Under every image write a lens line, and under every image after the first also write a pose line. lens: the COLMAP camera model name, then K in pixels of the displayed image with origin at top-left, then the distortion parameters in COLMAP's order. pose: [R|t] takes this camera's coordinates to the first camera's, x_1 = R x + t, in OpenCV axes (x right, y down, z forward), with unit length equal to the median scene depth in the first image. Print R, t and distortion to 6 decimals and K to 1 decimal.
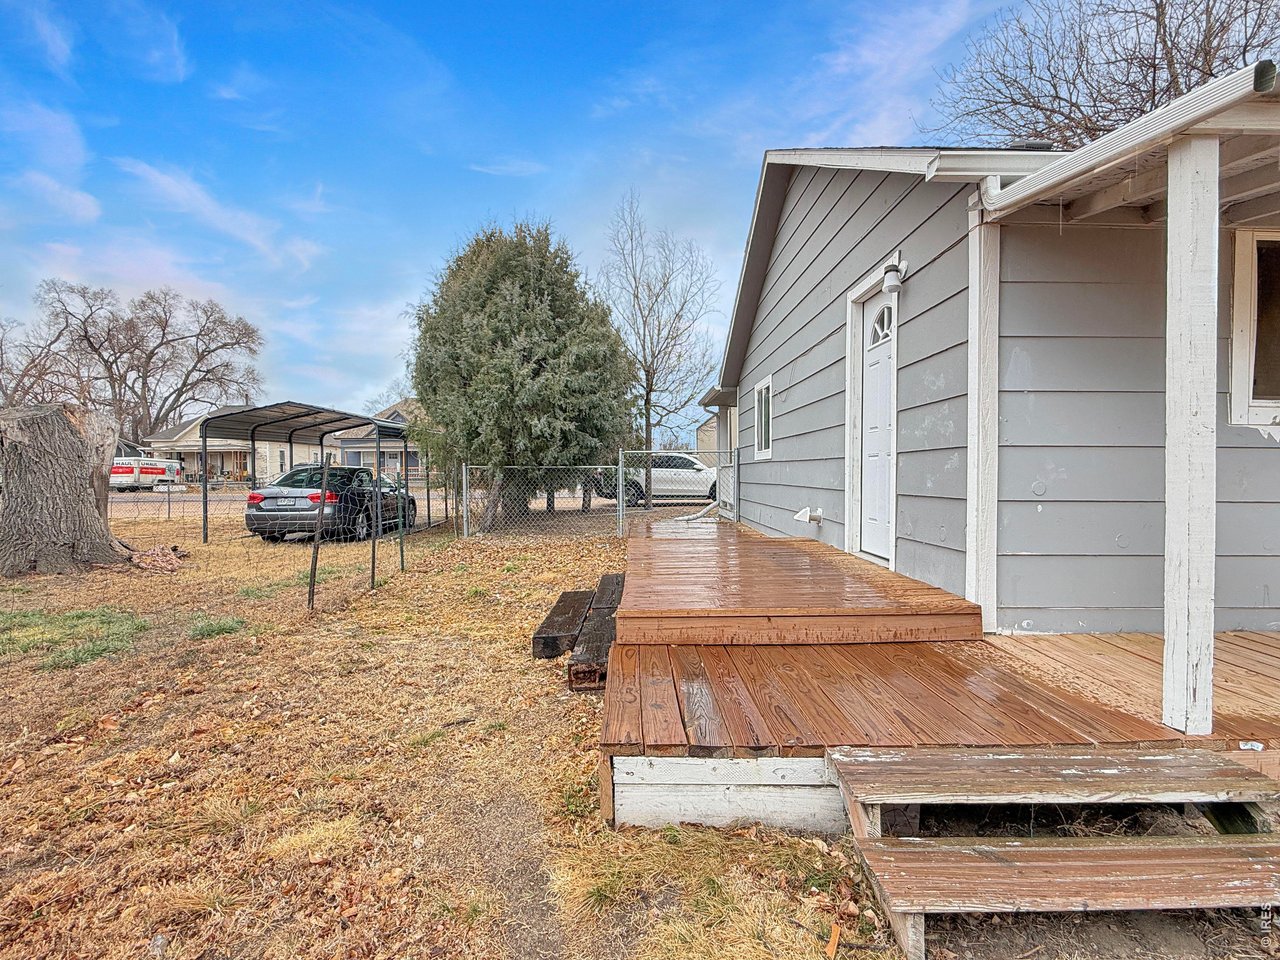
lens RADIAL K [[614.3, 0, 643.0], [0, 614.3, 504.8], [0, 0, 1]] dist [-0.000437, 0.000142]
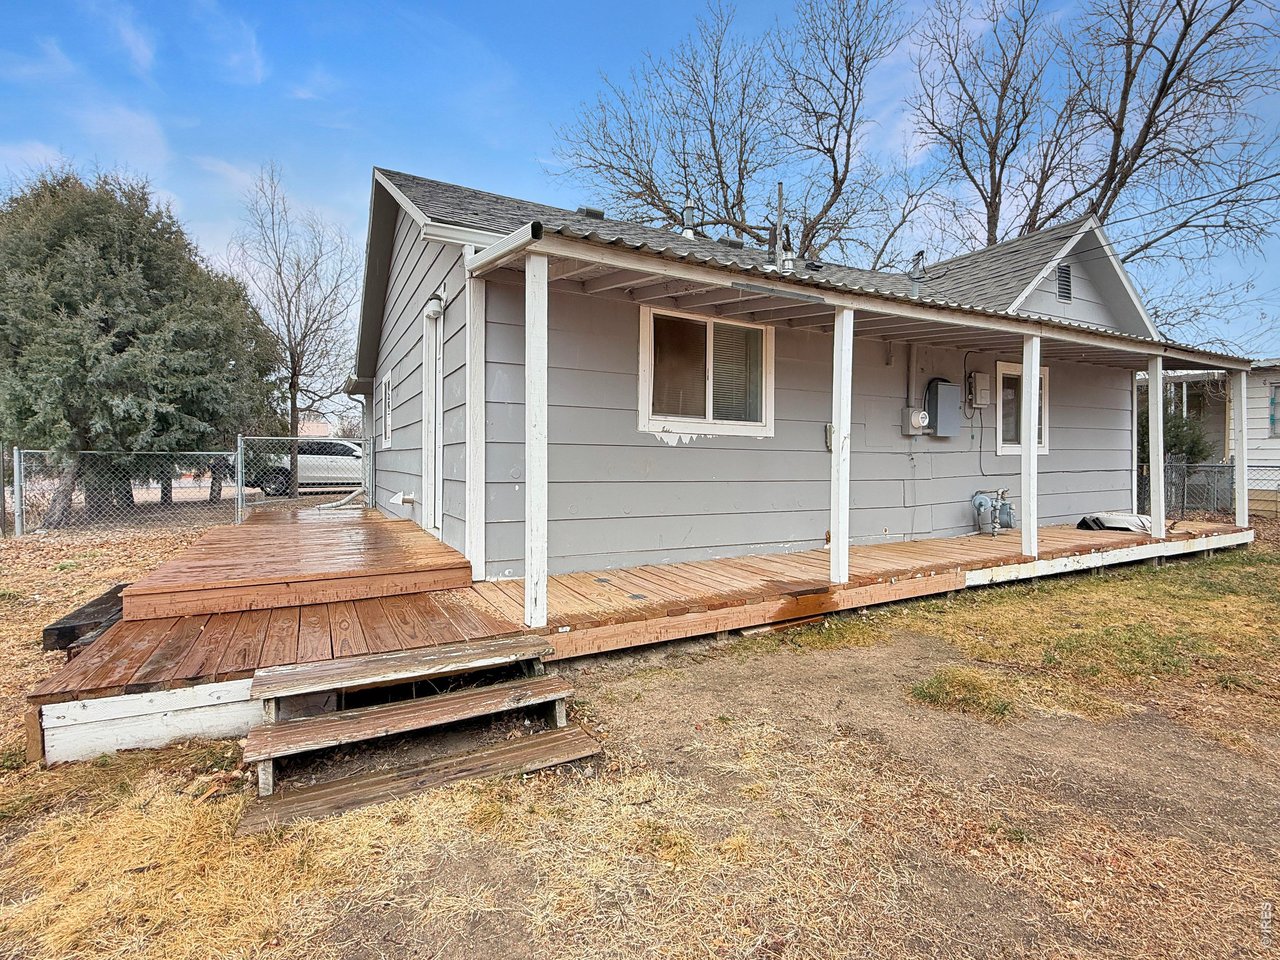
lens RADIAL K [[602.3, 0, 646.5], [0, 602.3, 480.6], [0, 0, 1]] dist [-0.002412, -0.000433]
pose [[0.889113, -0.008498, 0.457608, 0.107743], [0.017142, 0.999744, -0.014741, 0.005520], [-0.457366, 0.020951, 0.889032, -0.127596]]
